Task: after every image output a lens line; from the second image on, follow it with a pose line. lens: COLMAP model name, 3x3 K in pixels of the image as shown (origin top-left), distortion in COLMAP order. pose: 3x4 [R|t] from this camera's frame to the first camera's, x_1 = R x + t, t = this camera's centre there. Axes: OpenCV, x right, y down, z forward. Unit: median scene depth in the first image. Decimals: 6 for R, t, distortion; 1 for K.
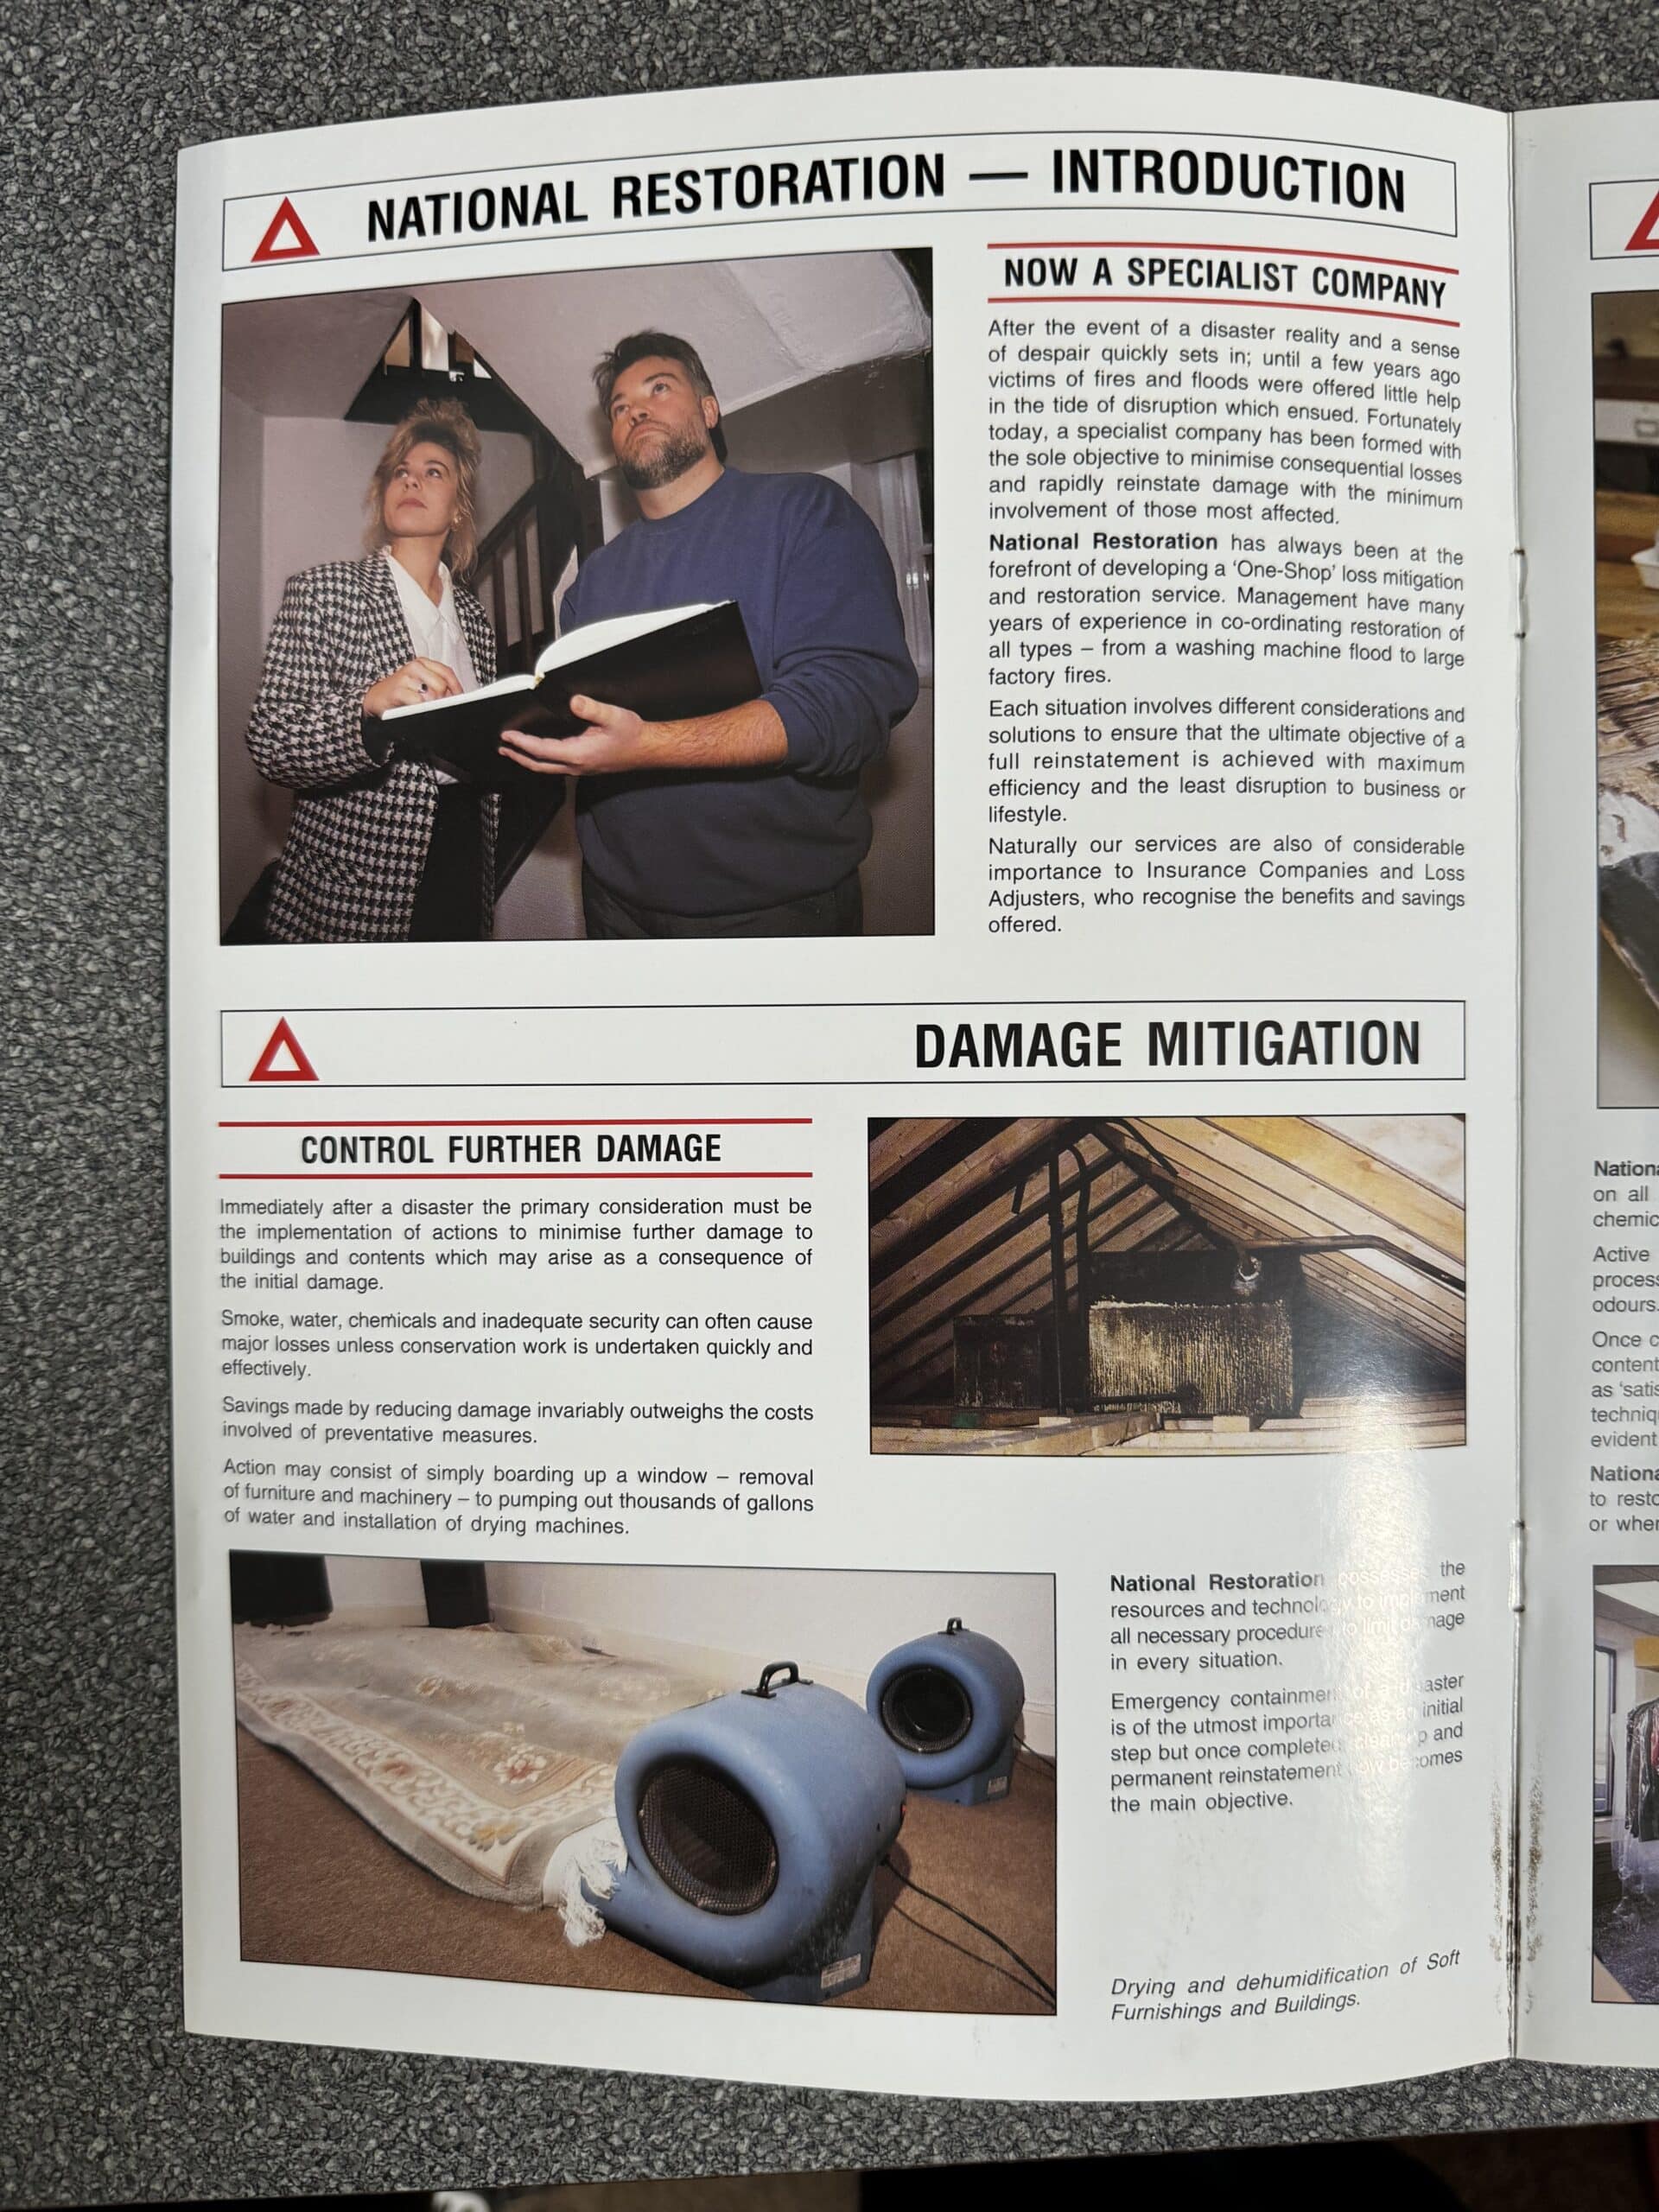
lens RADIAL K [[1562.9, 0, 818.8], [0, 1562.9, 1104.7], [0, 0, 1]] dist [-0.049029, 0.019096]
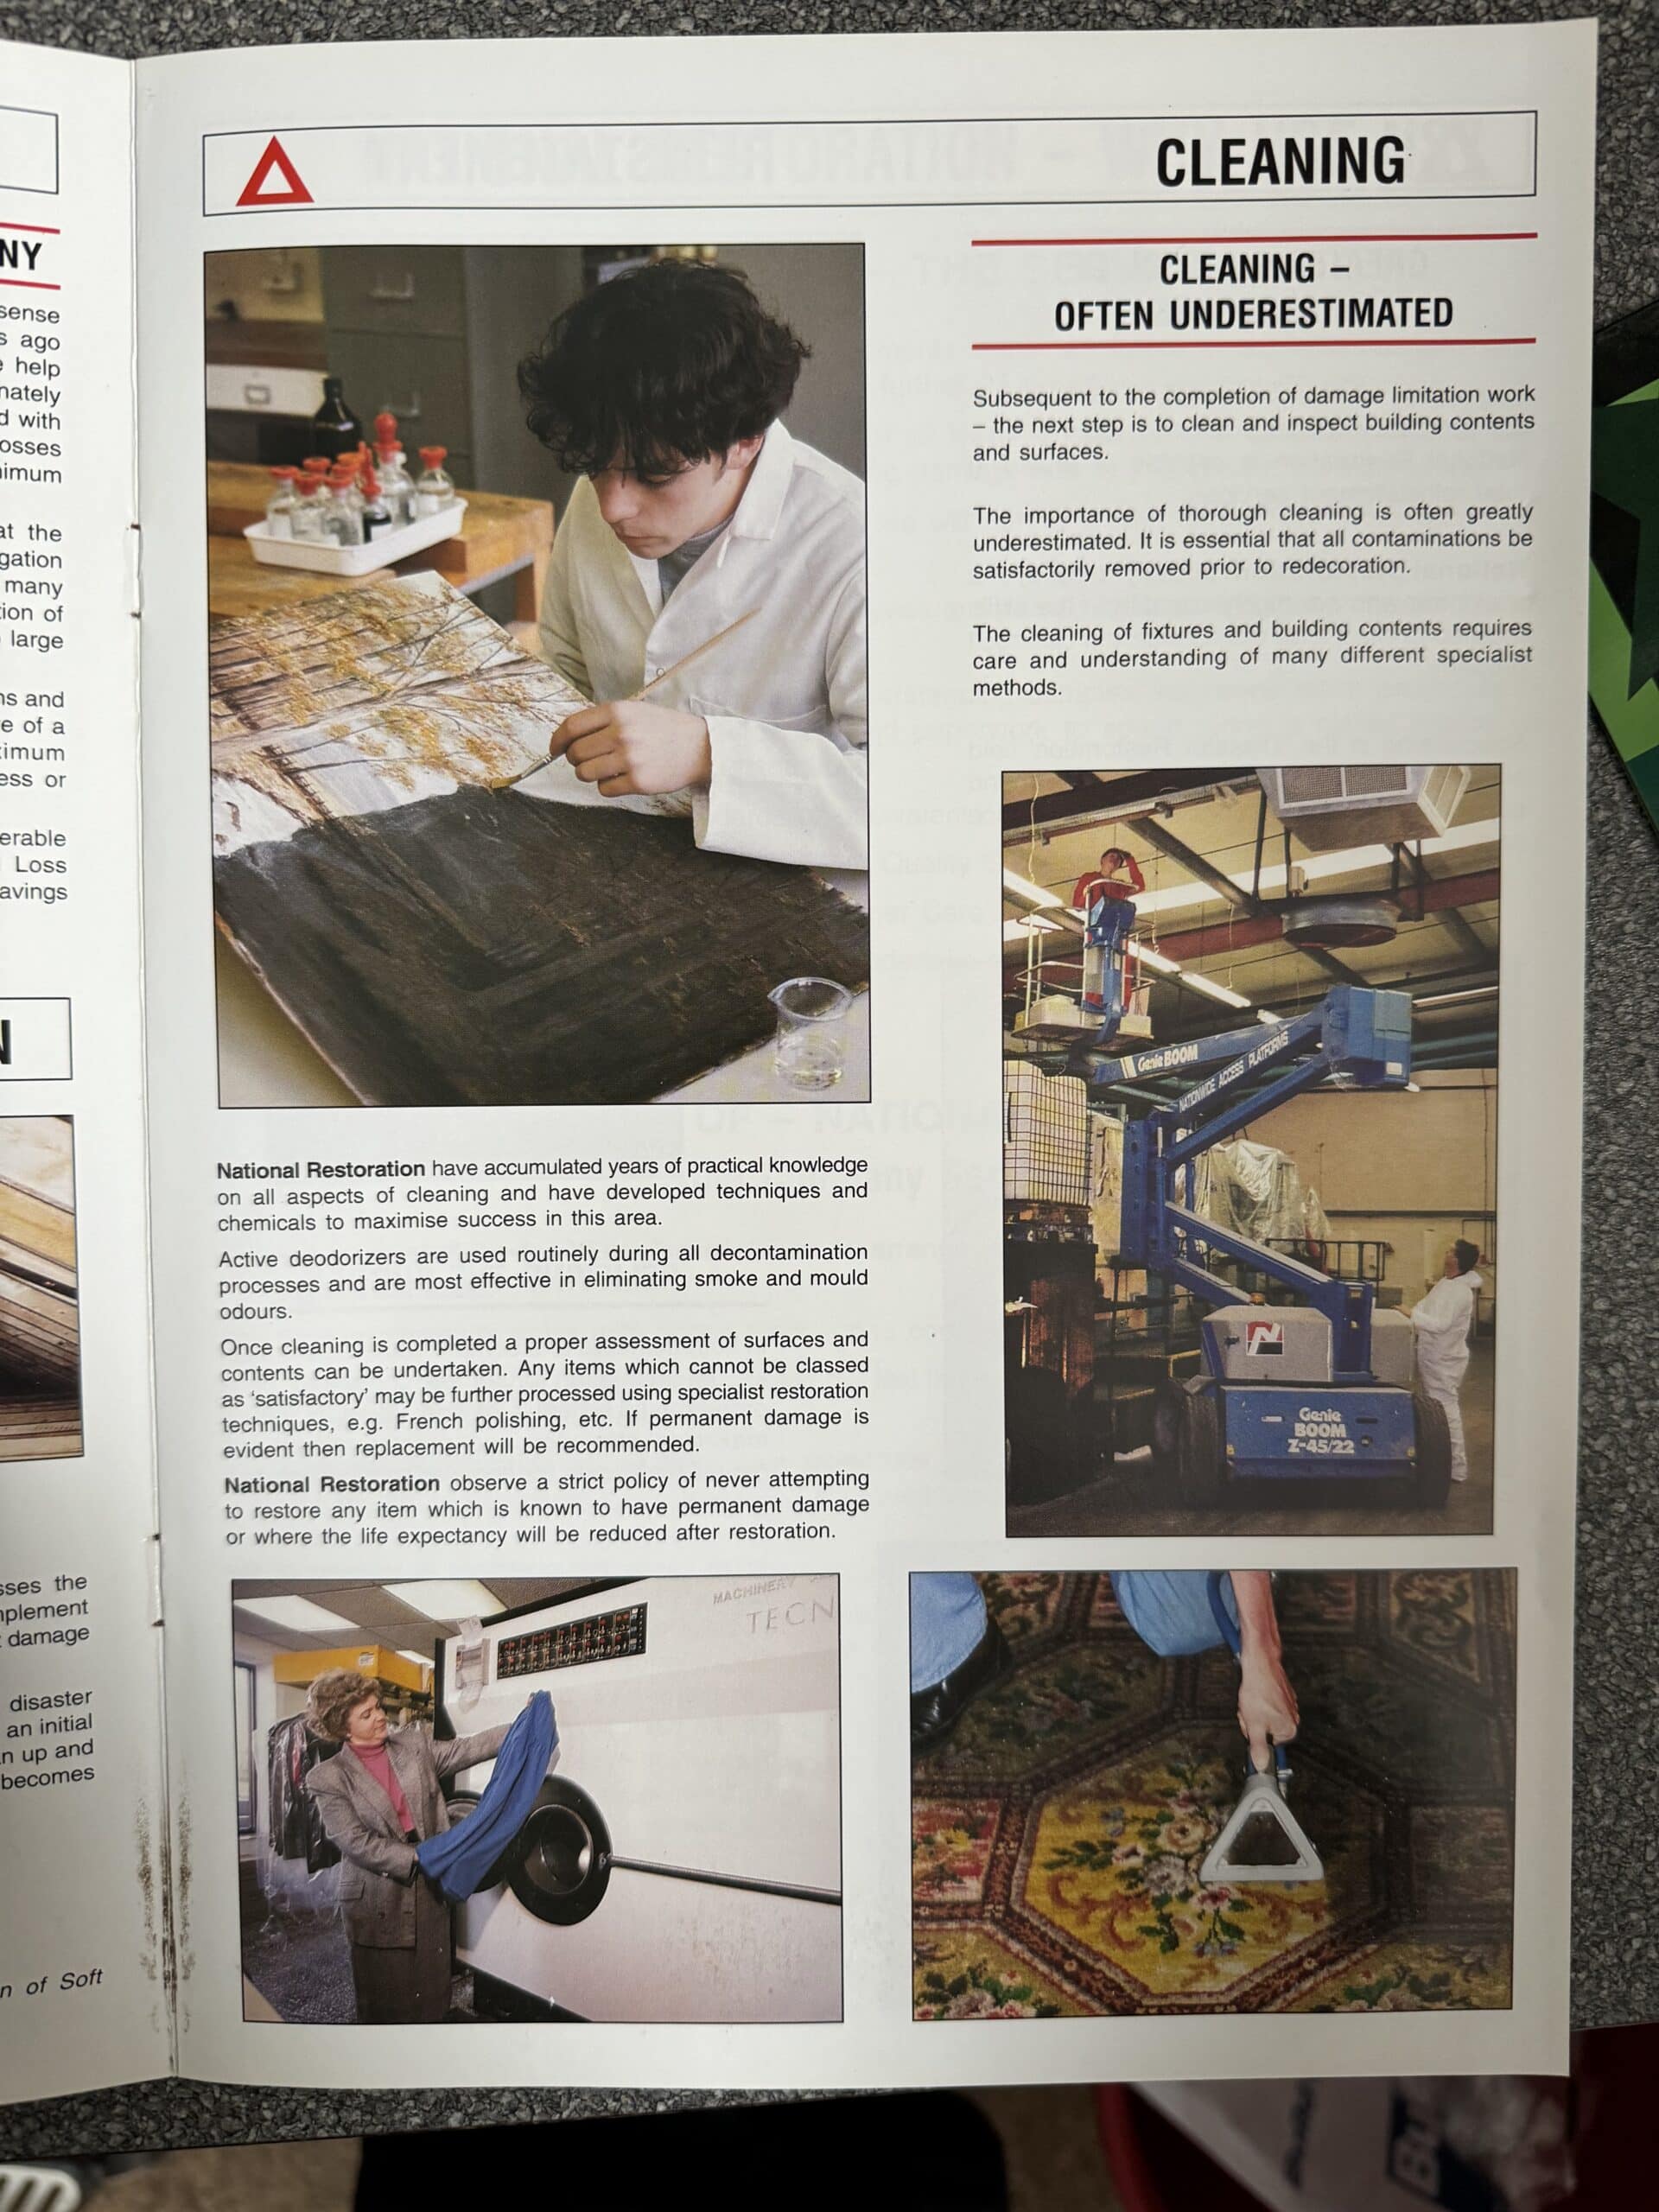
lens RADIAL K [[1562.9, 0, 833.2], [0, 1562.9, 1092.4], [0, 0, 1]] dist [-0.049029, 0.019096]
pose [[0.999067, -0.005518, 0.042837, 0.847342], [0.004466, 0.999687, 0.024613, -0.029883], [-0.042959, -0.024399, 0.998779, 0.018866]]
